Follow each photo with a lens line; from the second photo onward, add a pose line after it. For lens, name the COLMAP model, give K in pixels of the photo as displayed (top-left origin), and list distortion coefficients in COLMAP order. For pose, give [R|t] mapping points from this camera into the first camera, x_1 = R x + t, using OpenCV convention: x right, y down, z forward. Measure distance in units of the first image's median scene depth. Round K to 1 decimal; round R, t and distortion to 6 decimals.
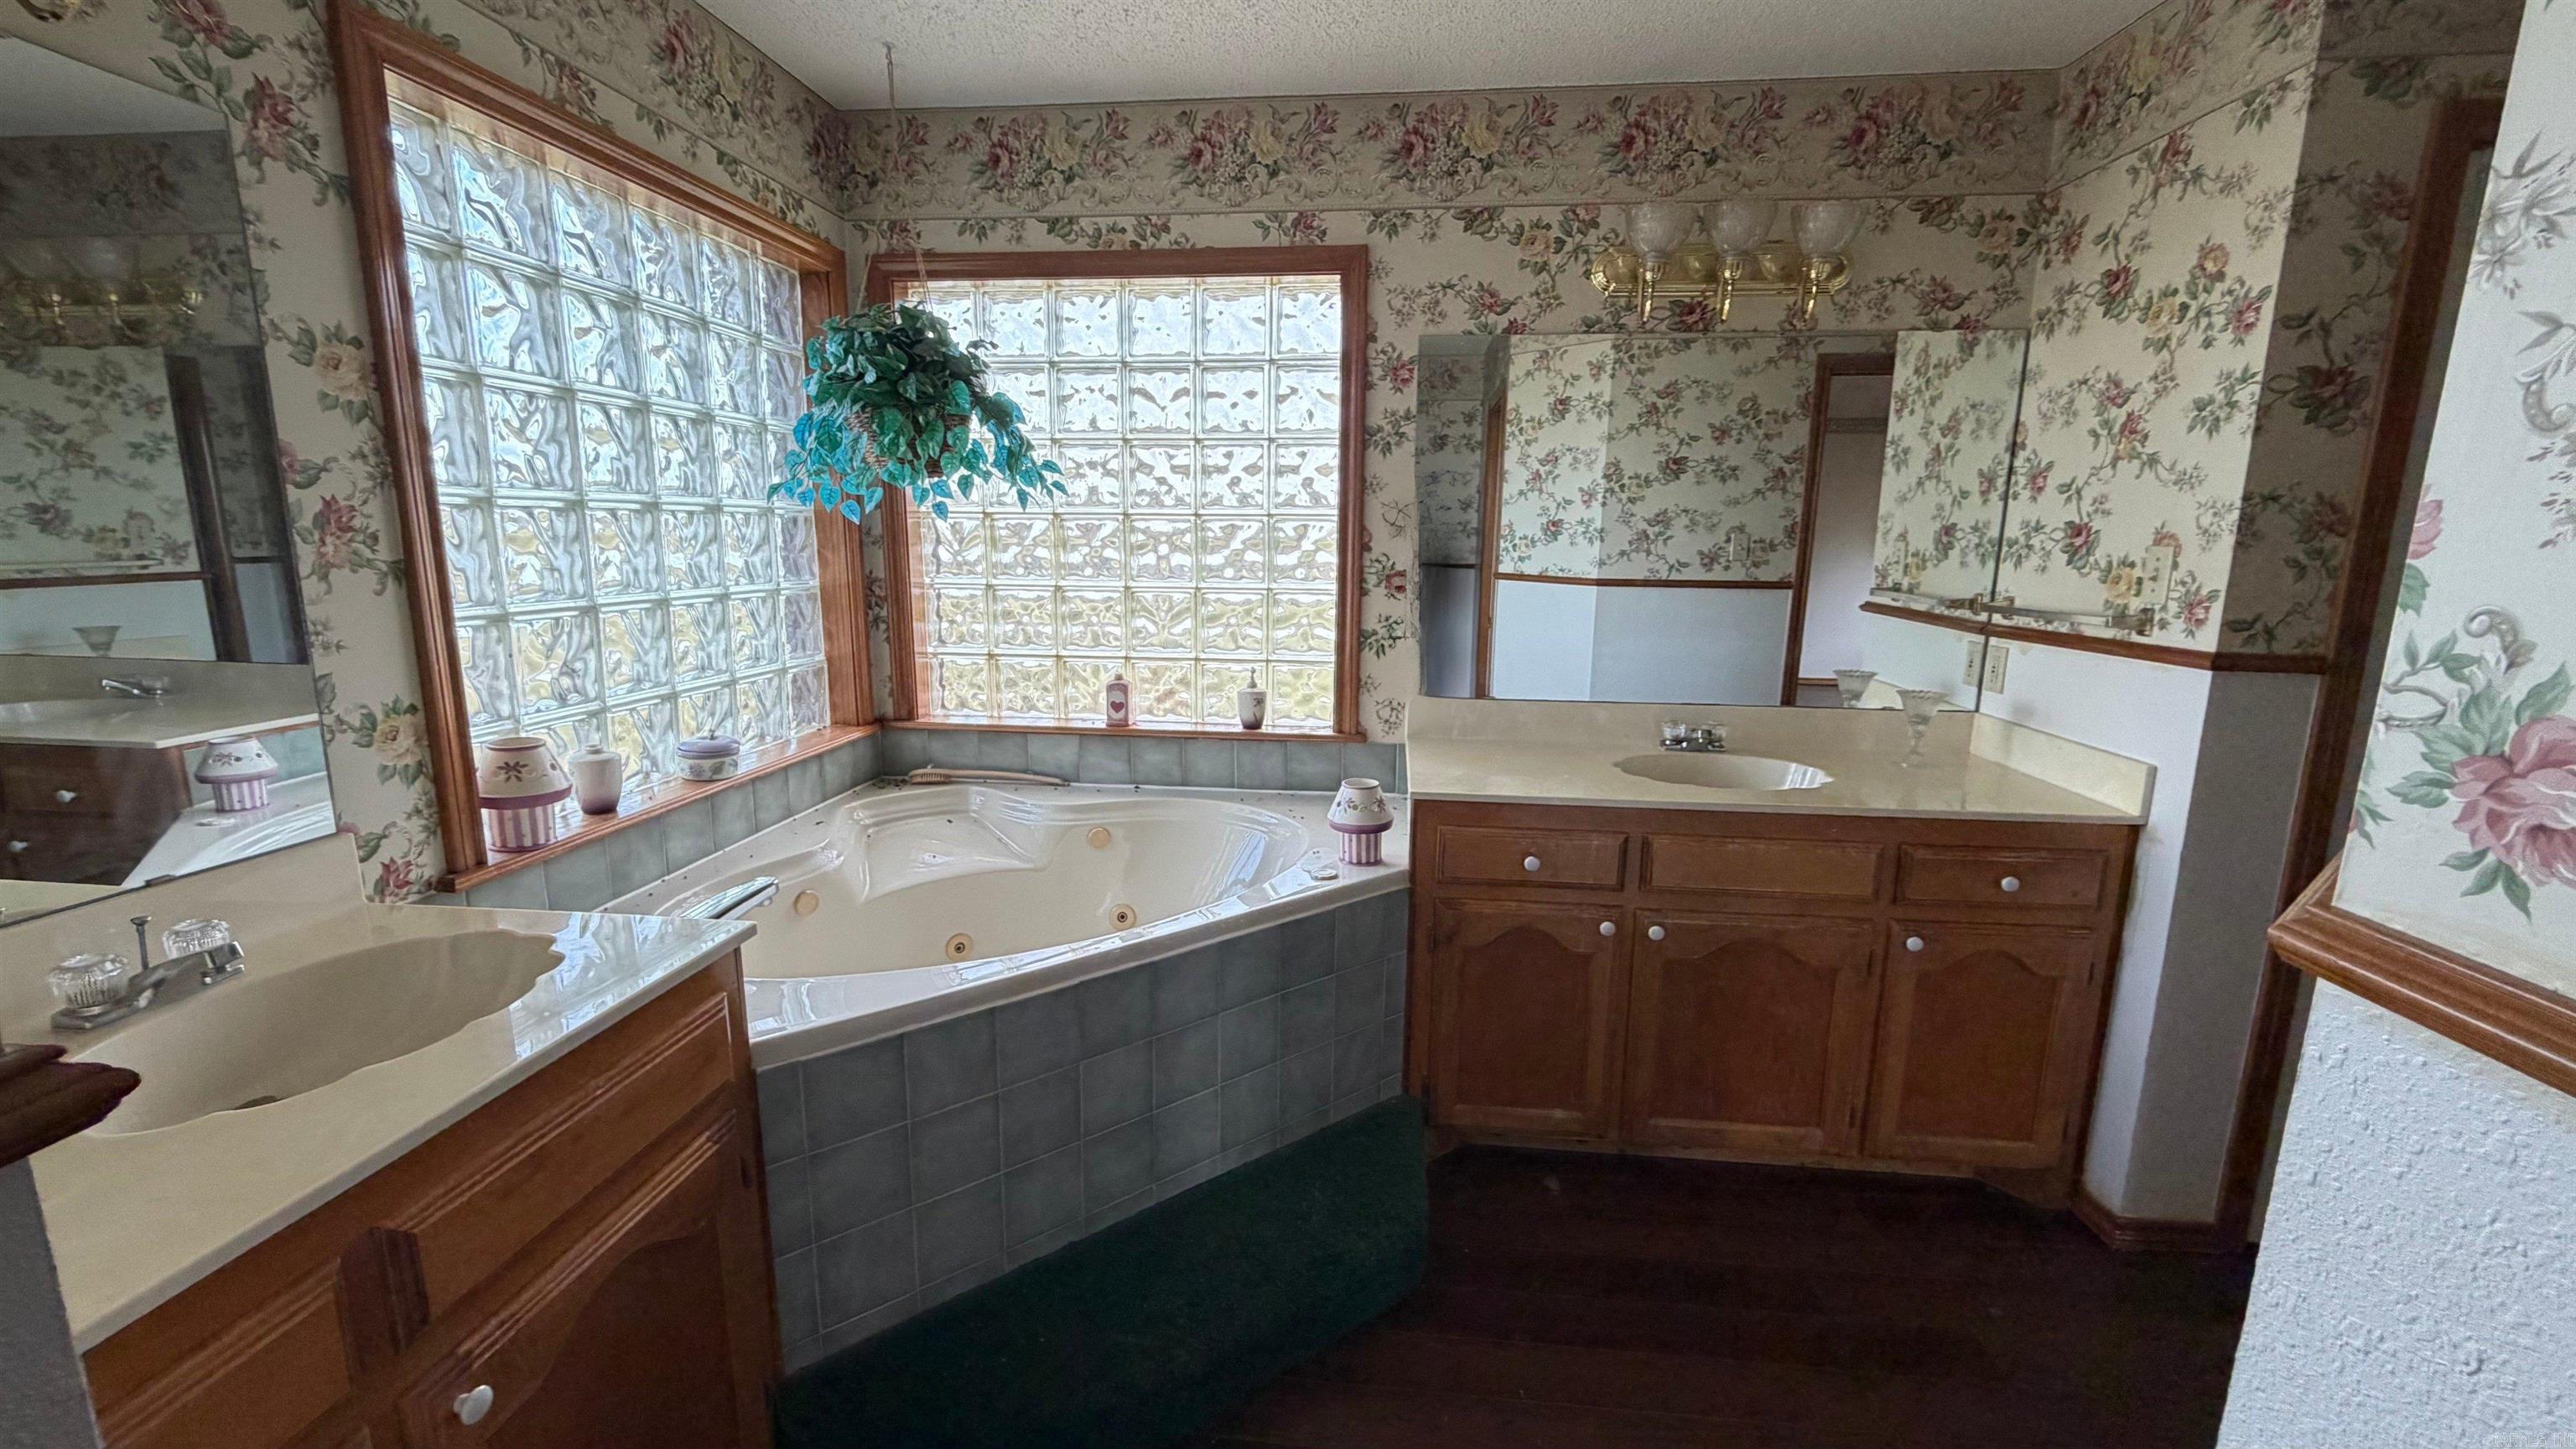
lens RADIAL K [[1021.5, 0, 1283.1], [0, 1021.5, 719.1], [0, 0, 1]] dist [-0.000016, -0.000095]
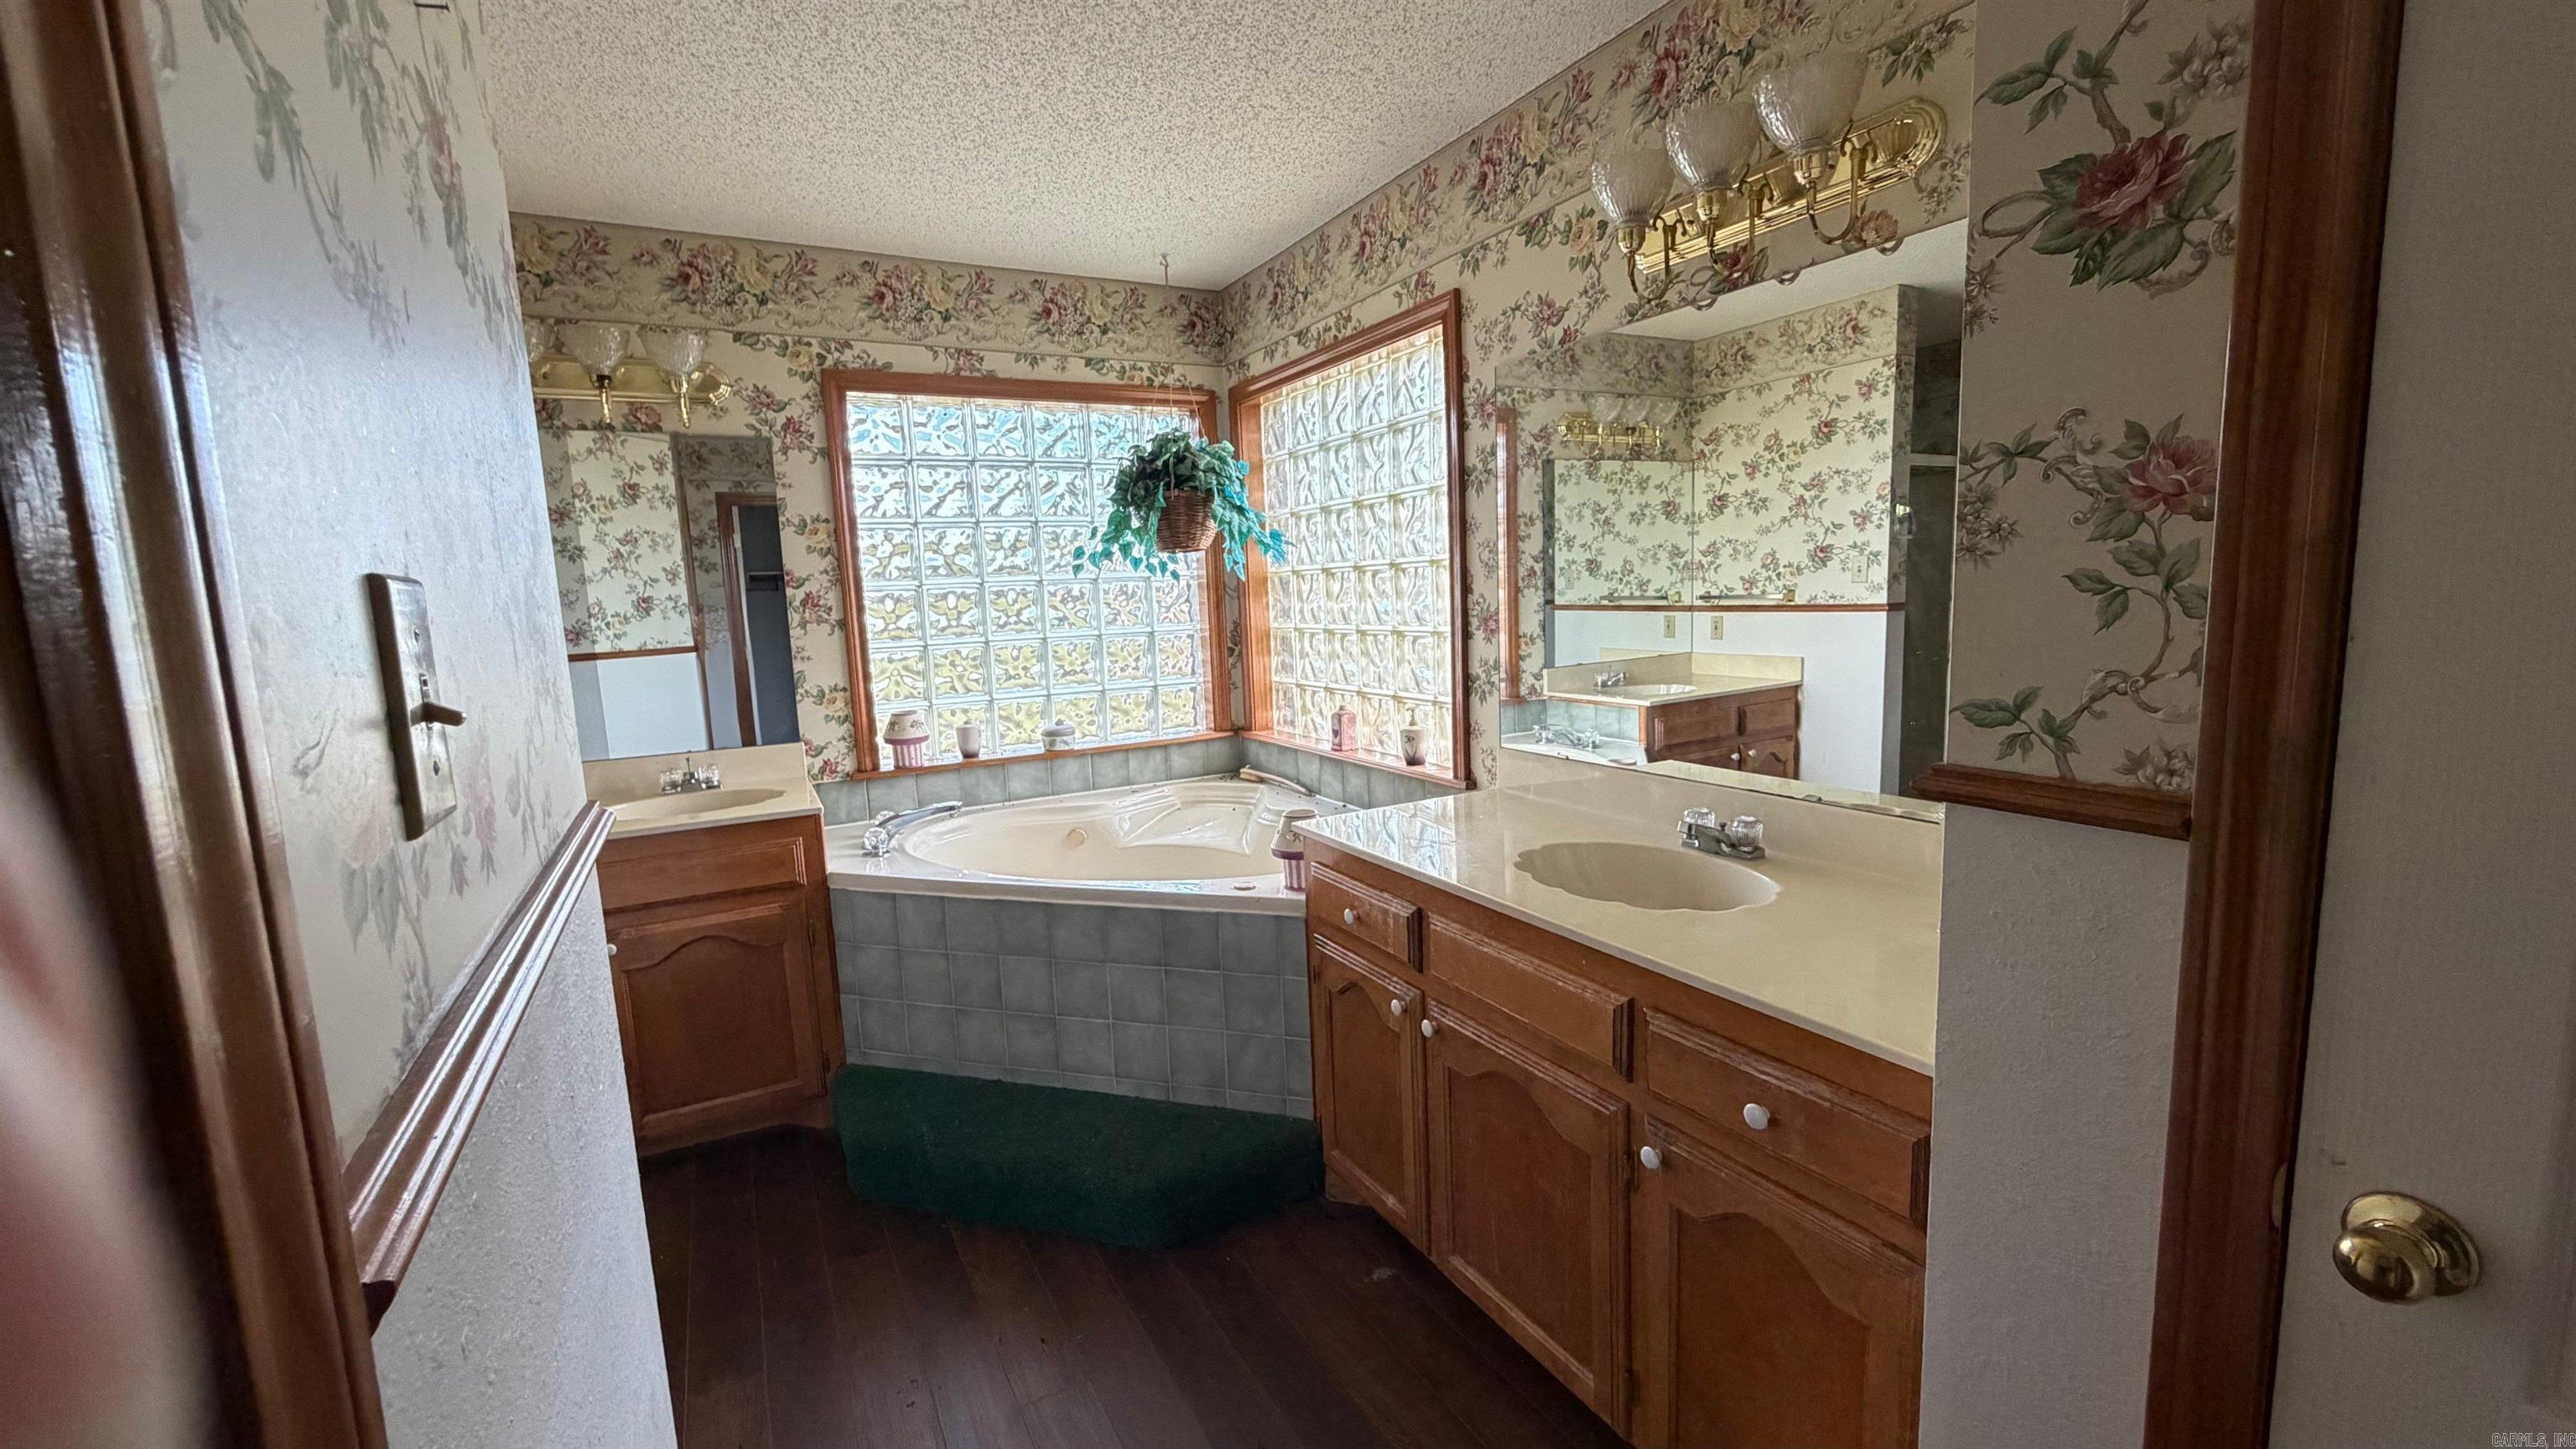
lens RADIAL K [[1021.5, 0, 1279.1], [0, 1021.5, 724.7], [0, 0, 1]] dist [-0.000016, -0.000095]
pose [[0.568982, 0.075984, -0.818832, 1.035852], [-0.102276, 0.994530, 0.021219, -0.055691], [0.815965, 0.071673, 0.573641, 0.397117]]
